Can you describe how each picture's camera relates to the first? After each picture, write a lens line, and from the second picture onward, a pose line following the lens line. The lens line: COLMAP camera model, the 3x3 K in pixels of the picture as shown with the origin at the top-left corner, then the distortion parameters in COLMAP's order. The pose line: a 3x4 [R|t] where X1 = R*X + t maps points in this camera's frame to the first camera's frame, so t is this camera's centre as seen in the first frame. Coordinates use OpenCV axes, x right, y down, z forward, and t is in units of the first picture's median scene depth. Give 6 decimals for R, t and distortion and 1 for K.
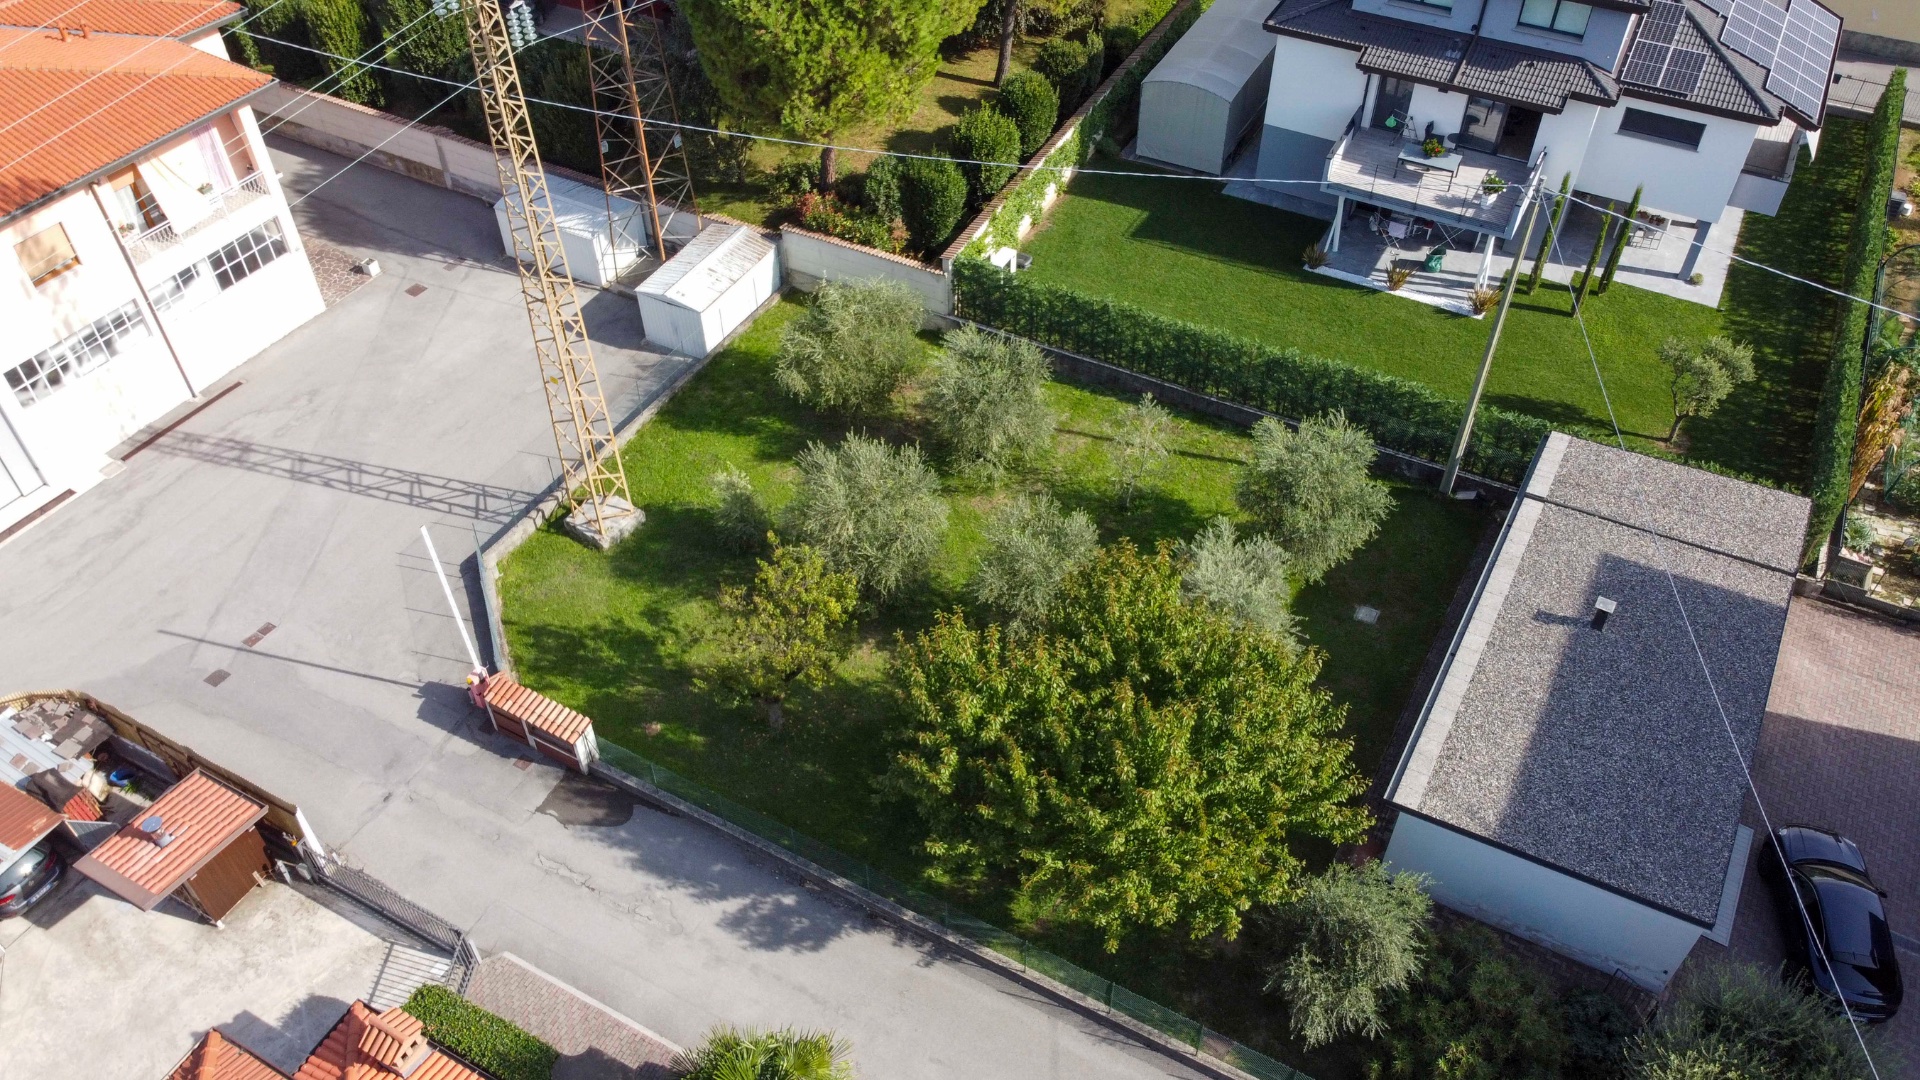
lens RADIAL K [[1471.6, 0, 960.0], [0, 1471.6, 540.0], [0, 0, 1]] dist [0.002376, -0.005020]
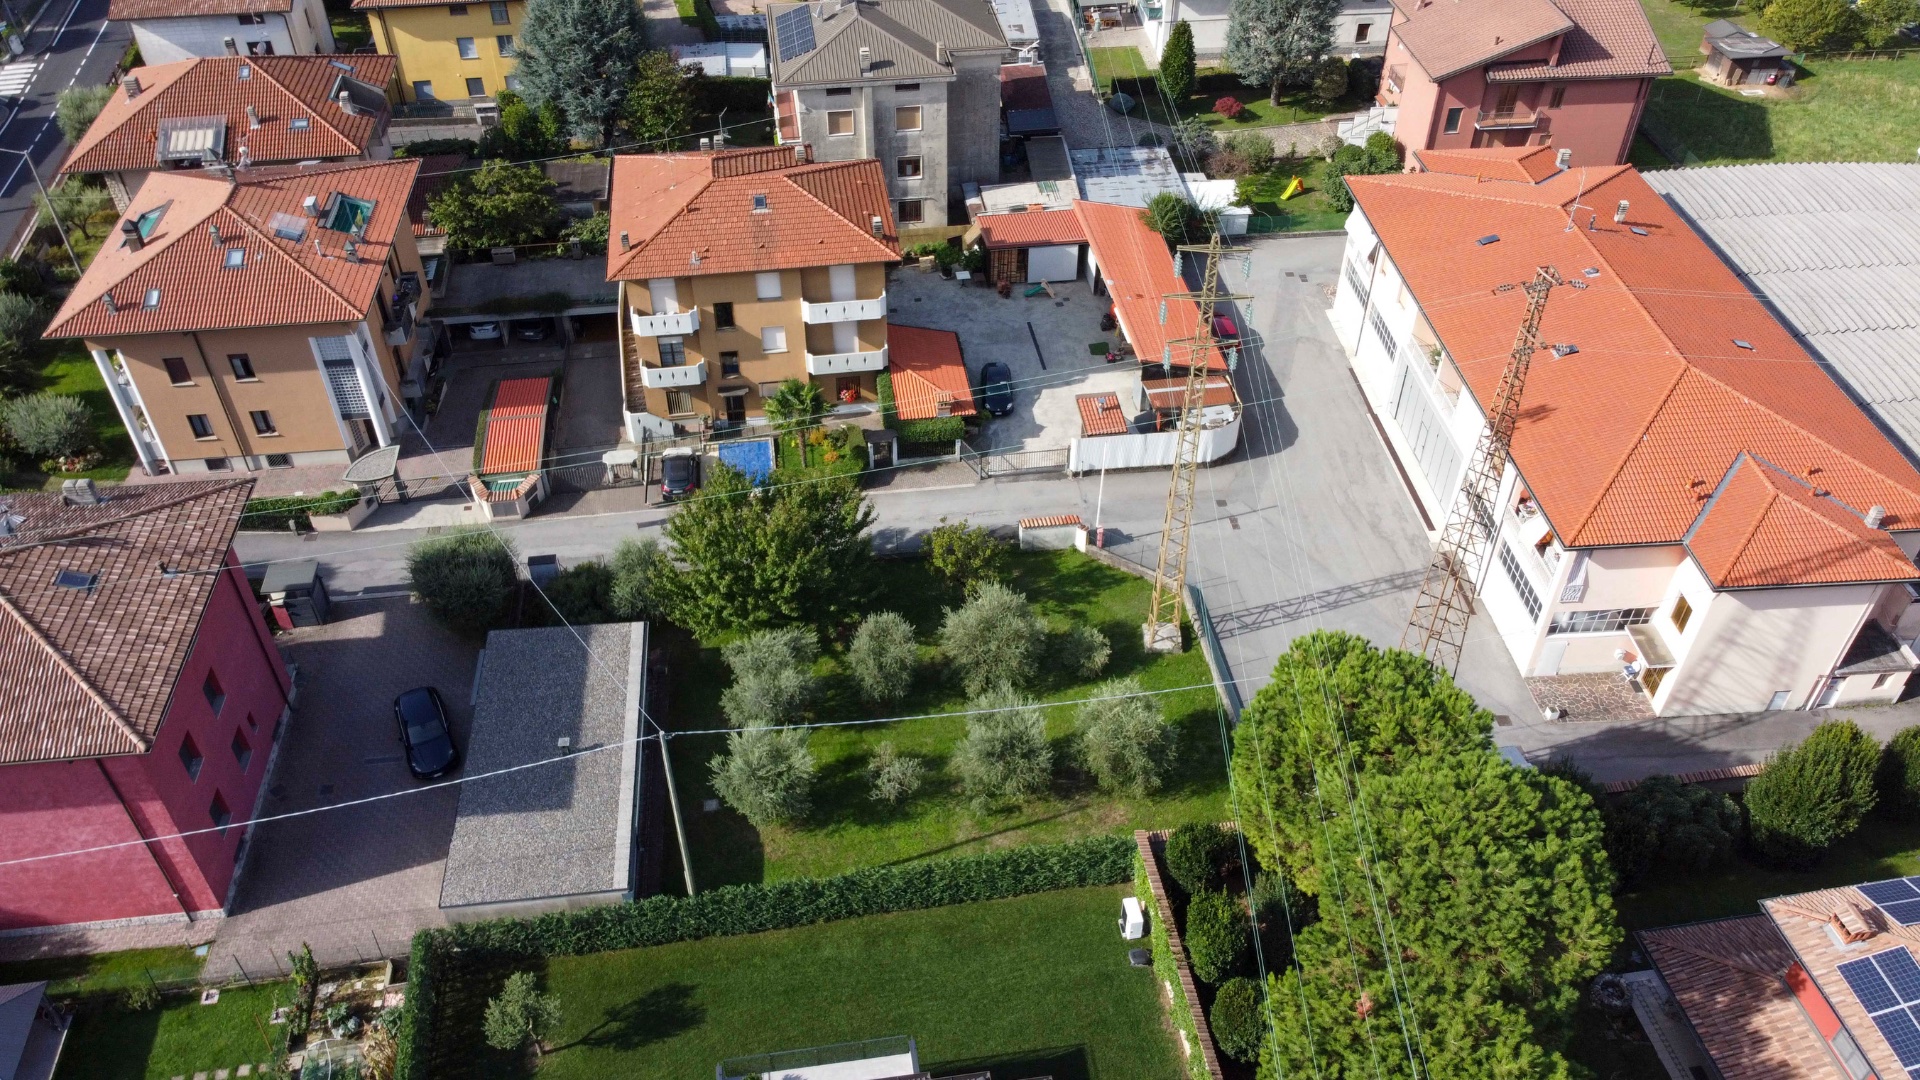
lens RADIAL K [[1447.3, 0, 954.3], [0, 1447.3, 546.1], [0, 0, 1]] dist [0.010016, -0.014840]
pose [[-0.802201, 0.395821, -0.446989, 0.563288], [-0.418390, 0.161413, 0.893810, -1.257423], [0.425939, 0.904030, 0.036122, 0.722198]]
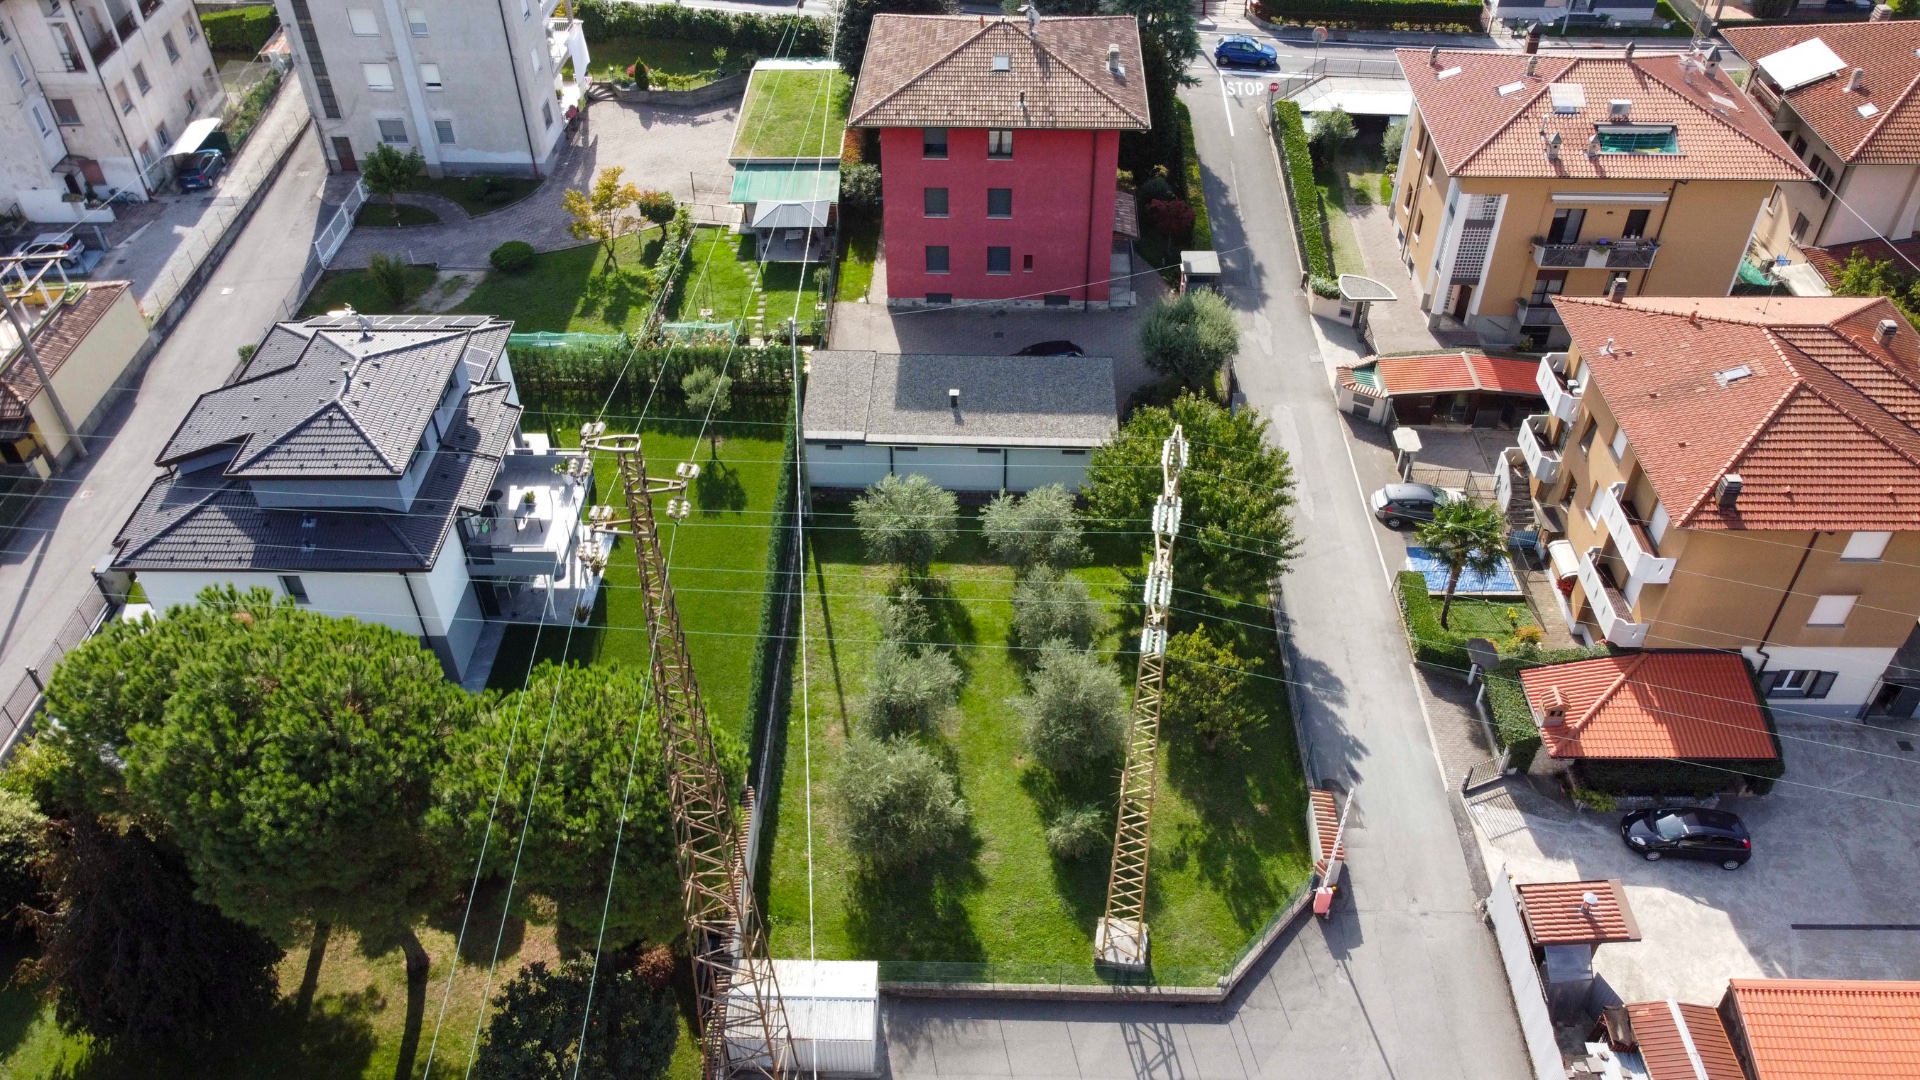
lens RADIAL K [[1447.3, 0, 954.3], [0, 1447.3, 546.1], [0, 0, 1]] dist [0.010016, -0.014840]
pose [[-0.455719, -0.578767, 0.676276, -0.724322], [0.634913, 0.321136, 0.702679, -0.931275], [-0.623864, 0.749600, 0.221119, 0.573580]]
